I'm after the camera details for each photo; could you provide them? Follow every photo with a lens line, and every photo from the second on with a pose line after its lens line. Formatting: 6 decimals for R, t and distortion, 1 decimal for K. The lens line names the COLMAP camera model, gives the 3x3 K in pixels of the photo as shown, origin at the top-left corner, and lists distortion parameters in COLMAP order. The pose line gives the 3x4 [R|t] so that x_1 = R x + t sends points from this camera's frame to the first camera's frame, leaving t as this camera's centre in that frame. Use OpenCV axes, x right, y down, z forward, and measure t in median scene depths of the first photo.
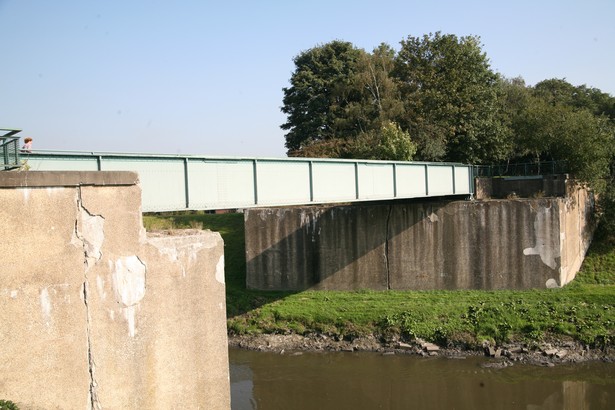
lens RADIAL K [[497.3, 0, 307.0], [0, 497.3, 206.5], [0, 0, 1]] dist [-0.047543, 0.020551]
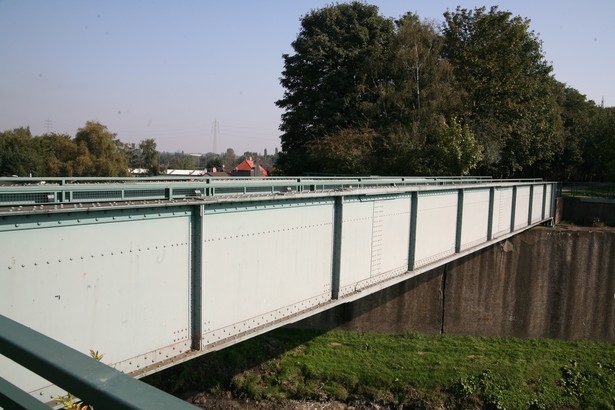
lens RADIAL K [[496.1, 0, 311.4], [0, 496.1, 211.2], [0, 0, 1]] dist [-0.044882, 0.025063]
pose [[0.980602, 0.052640, 0.188807, -0.204412], [-0.065210, 0.996006, 0.060986, -0.061826], [-0.184843, -0.072115, 0.980119, 0.305973]]
